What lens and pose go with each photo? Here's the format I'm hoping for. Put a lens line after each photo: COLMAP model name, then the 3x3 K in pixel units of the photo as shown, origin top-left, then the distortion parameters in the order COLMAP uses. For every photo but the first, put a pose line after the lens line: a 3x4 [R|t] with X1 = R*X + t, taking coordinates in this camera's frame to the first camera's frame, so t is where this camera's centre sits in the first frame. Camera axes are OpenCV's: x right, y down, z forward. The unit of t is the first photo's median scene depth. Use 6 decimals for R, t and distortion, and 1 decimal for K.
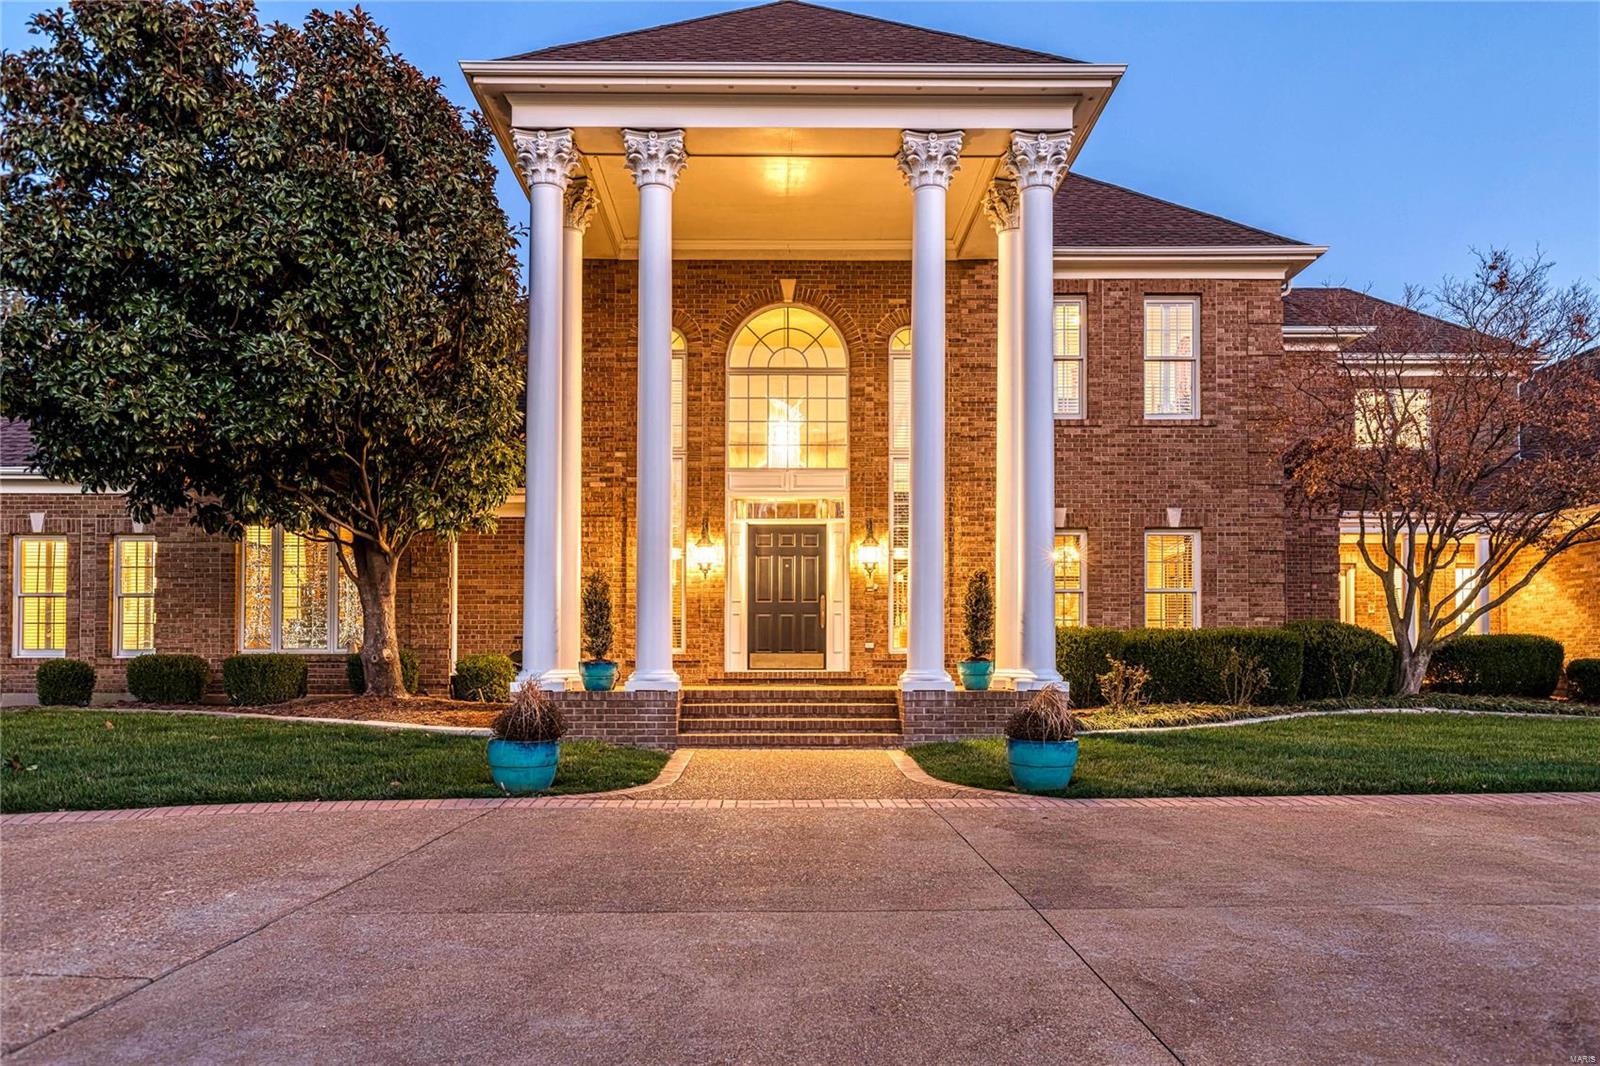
lens RADIAL K [[1149.3, 0, 808.9], [0, 1149.3, 537.4], [0, 0, 1]] dist [-0.005925, 0.001410]
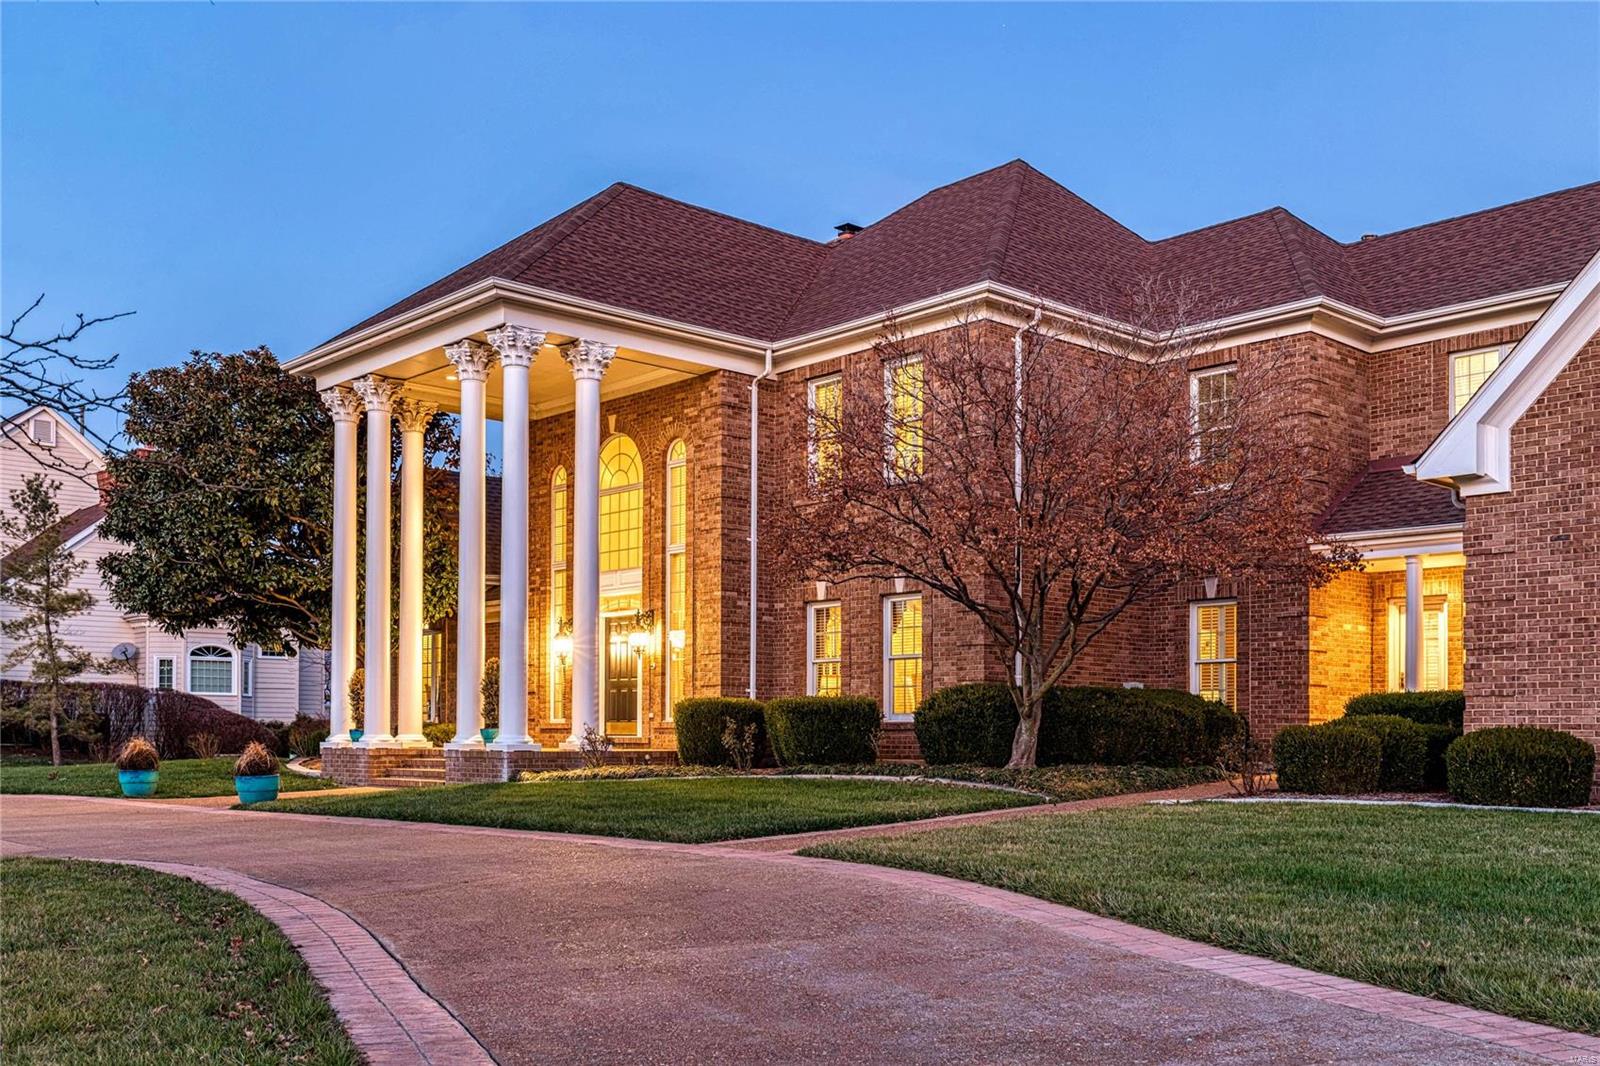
lens RADIAL K [[1542.4, 0, 799.6], [0, 1542.4, 569.8], [0, 0, 1]] dist [0.008407, 0.000000]
pose [[0.668636, -0.076736, -0.739620, 1.321839], [0.082430, 0.996180, -0.028836, 0.002765], [0.739007, -0.041686, 0.672407, 0.039980]]
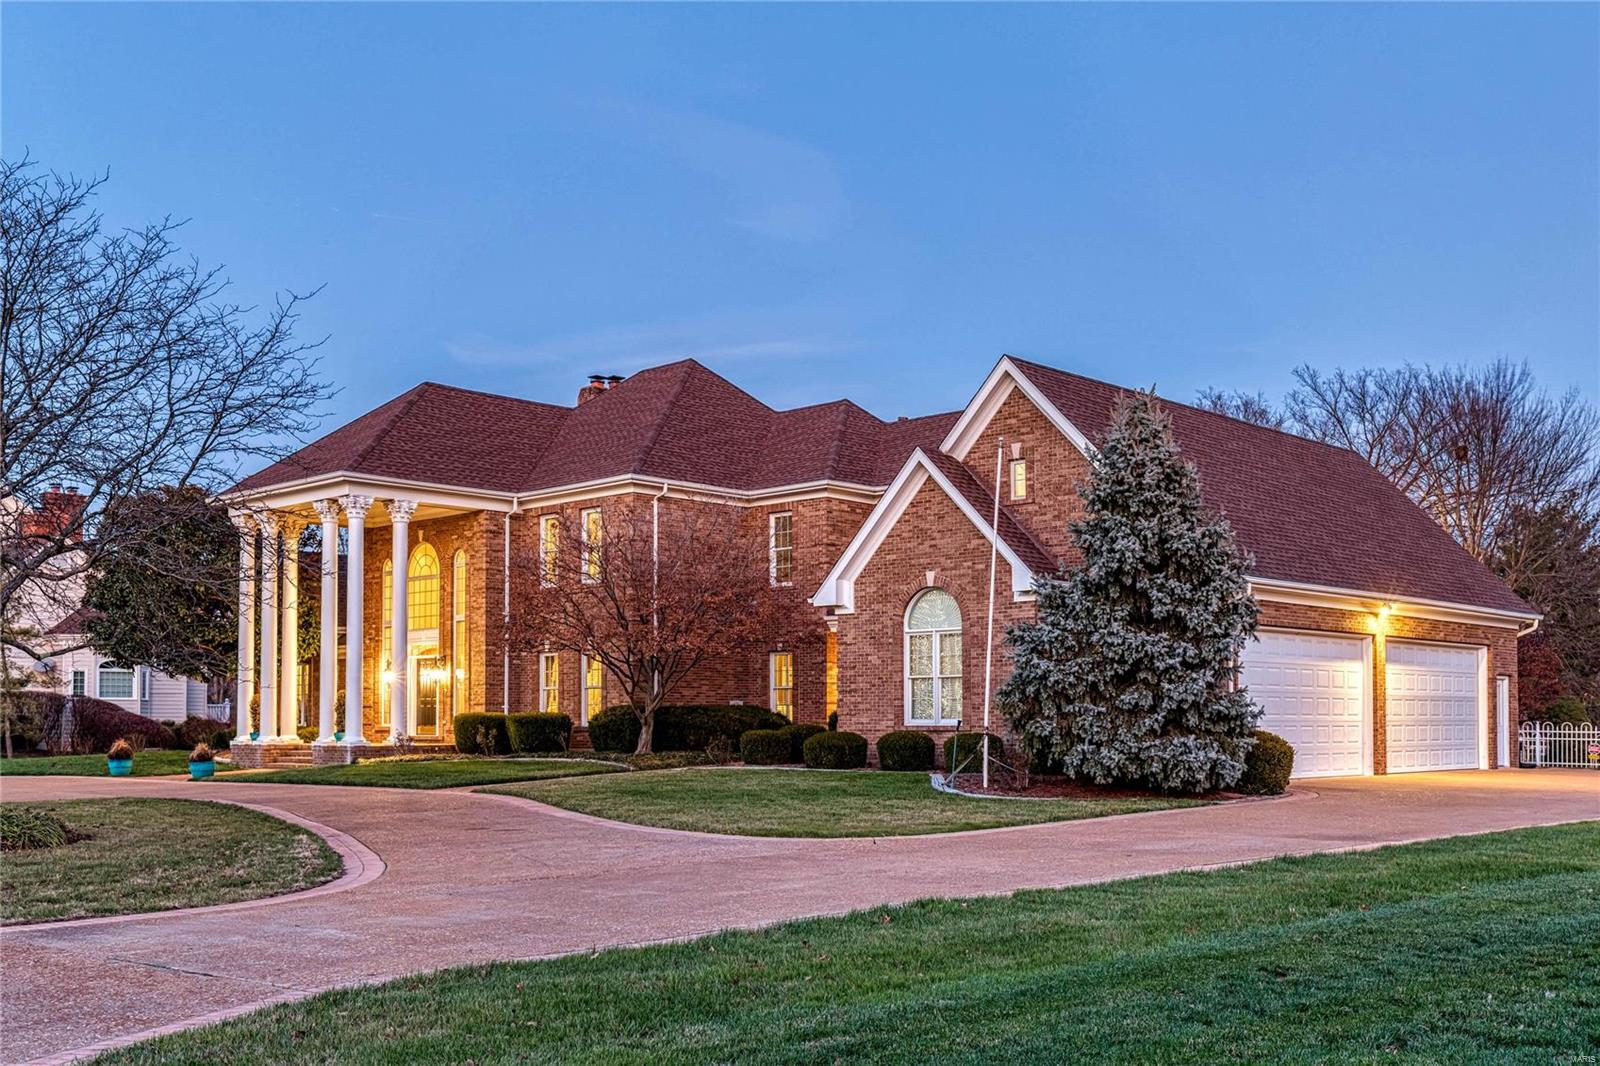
lens RADIAL K [[1555.0, 0, 787.5], [0, 1555.0, 541.0], [0, 0, 1]] dist [-0.003350, 0.000000]
pose [[0.721930, -0.082728, -0.687003, 2.209545], [0.084883, 0.995917, -0.030730, -0.075814], [0.686740, -0.036130, 0.726005, -0.460541]]
